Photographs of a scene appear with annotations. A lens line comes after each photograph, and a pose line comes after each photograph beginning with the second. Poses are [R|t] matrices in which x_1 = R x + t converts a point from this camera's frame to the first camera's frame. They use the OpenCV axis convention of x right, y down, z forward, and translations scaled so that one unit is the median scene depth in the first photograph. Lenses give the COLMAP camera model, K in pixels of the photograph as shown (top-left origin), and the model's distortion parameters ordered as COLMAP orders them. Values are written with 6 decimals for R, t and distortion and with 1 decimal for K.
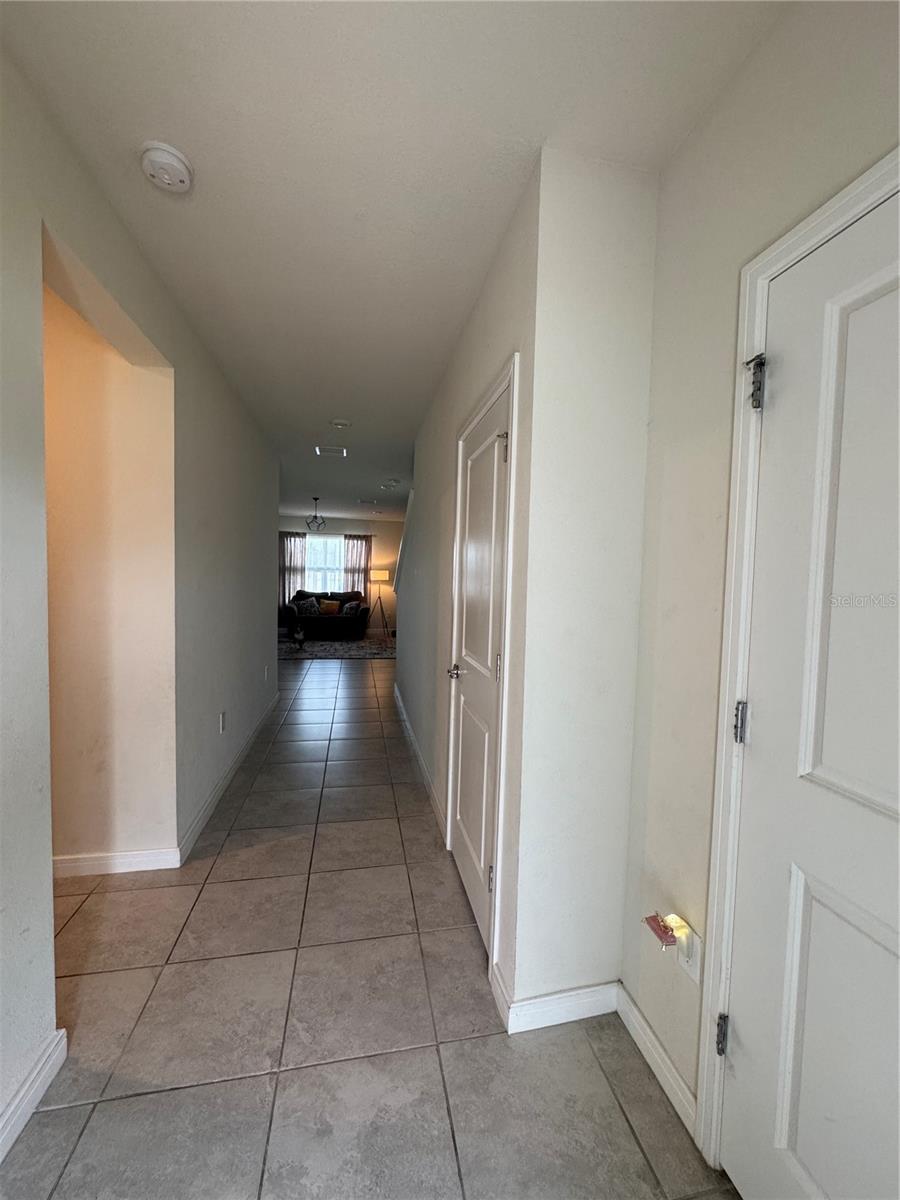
lens RADIAL K [[476.7, 0, 453.3], [0, 476.7, 600.3], [0, 0, 1]] dist [-0.005349, 0.000848]
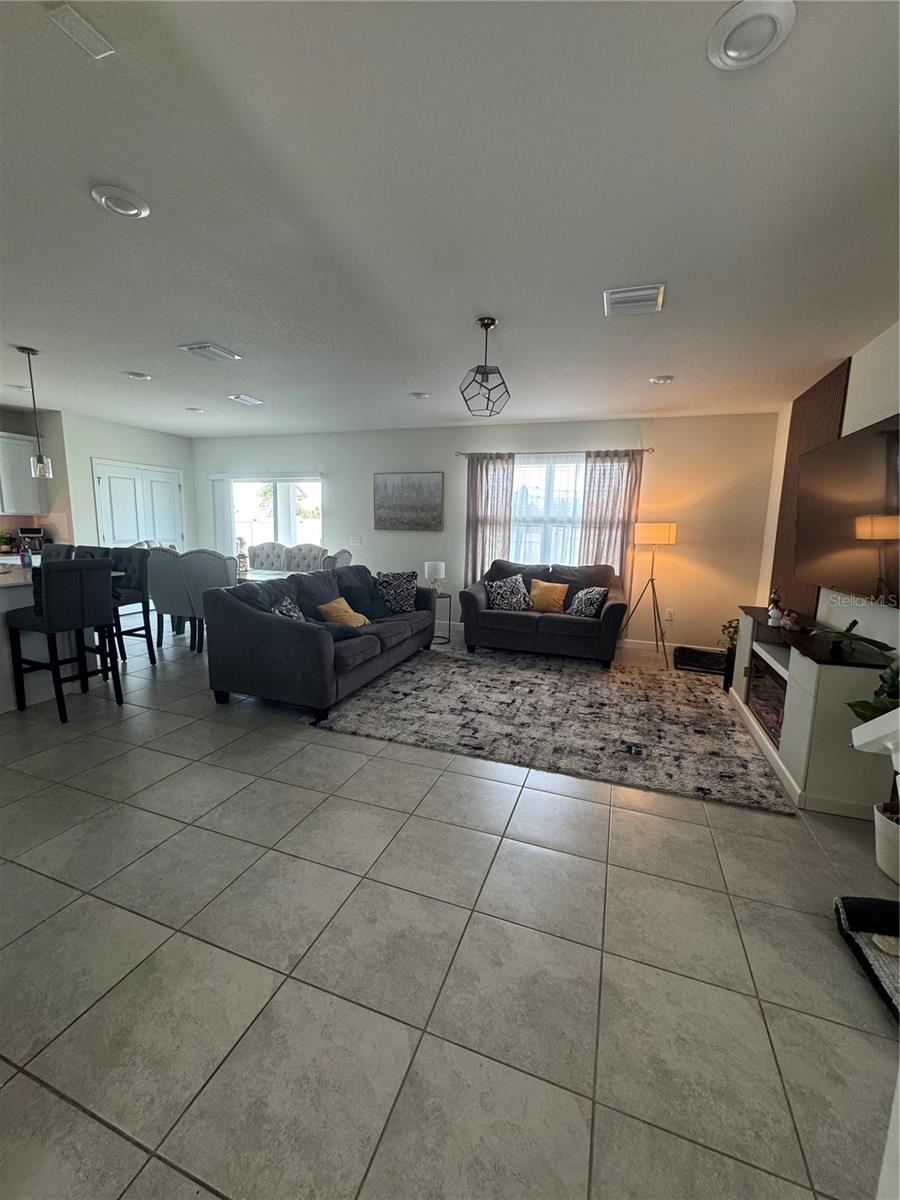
lens RADIAL K [[476.7, 0, 455.4], [0, 476.7, 599.7], [0, 0, 1]] dist [-0.005349, 0.000848]
pose [[0.857671, 0.075524, -0.508622, -0.079401], [-0.030574, 0.994895, 0.096174, -0.026749], [0.513289, -0.066935, 0.855601, 0.489180]]
